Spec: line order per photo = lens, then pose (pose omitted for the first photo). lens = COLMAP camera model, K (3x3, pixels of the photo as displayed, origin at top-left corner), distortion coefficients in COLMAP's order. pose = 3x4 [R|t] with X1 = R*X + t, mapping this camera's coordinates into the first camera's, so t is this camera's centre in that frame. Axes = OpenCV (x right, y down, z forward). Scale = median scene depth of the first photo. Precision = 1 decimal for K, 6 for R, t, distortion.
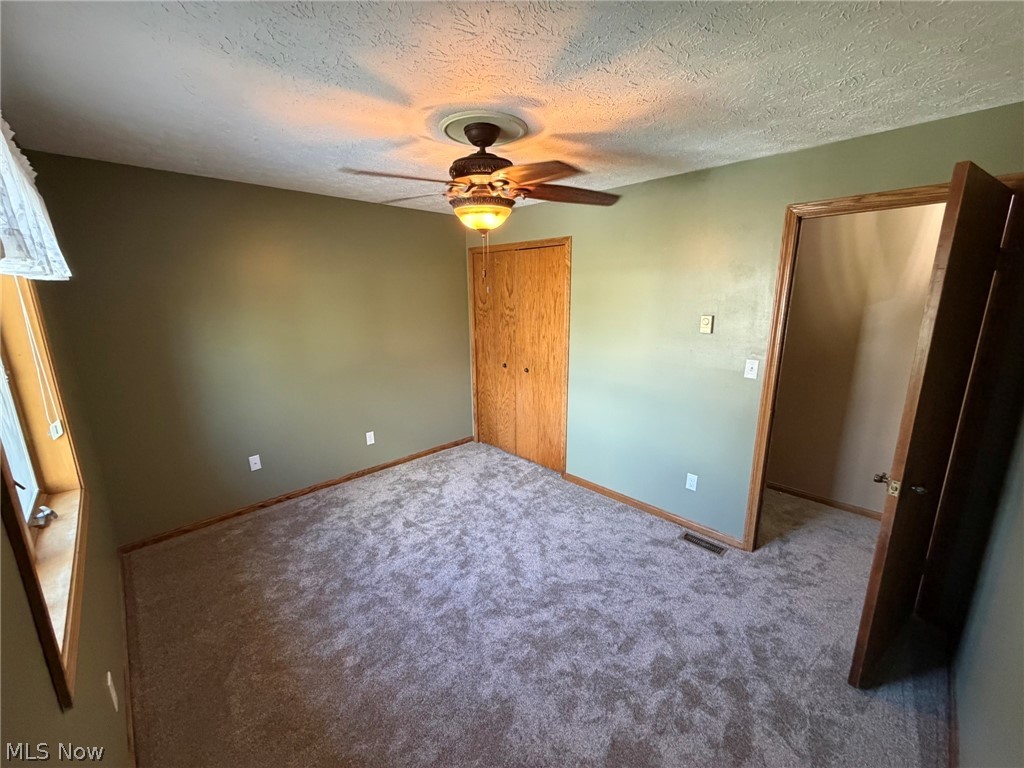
lens RADIAL K [[413.2, 0, 509.3], [0, 413.2, 385.6], [0, 0, 1]] dist [0.002104, 0.000011]
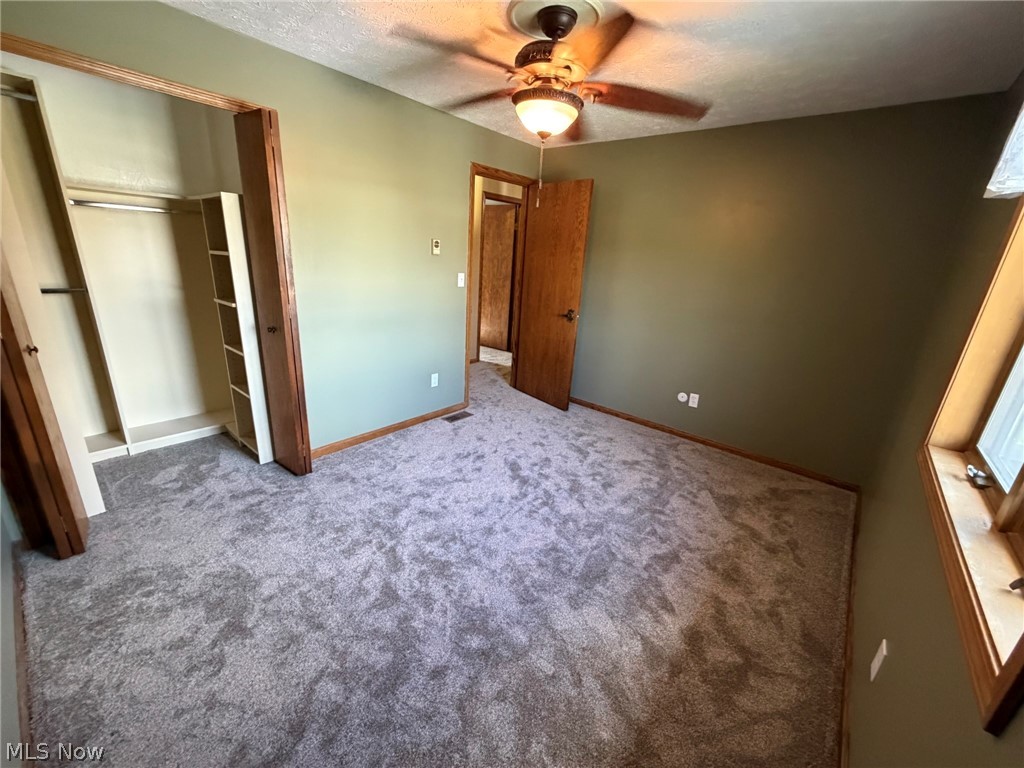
lens RADIAL K [[413.2, 0, 509.3], [0, 413.2, 385.6], [0, 0, 1]] dist [0.002104, 0.000011]
pose [[-0.100502, -0.300782, 0.948383, -0.869317], [0.167996, 0.934392, 0.314147, -0.117102], [-0.980651, 0.190897, -0.043378, 0.966075]]
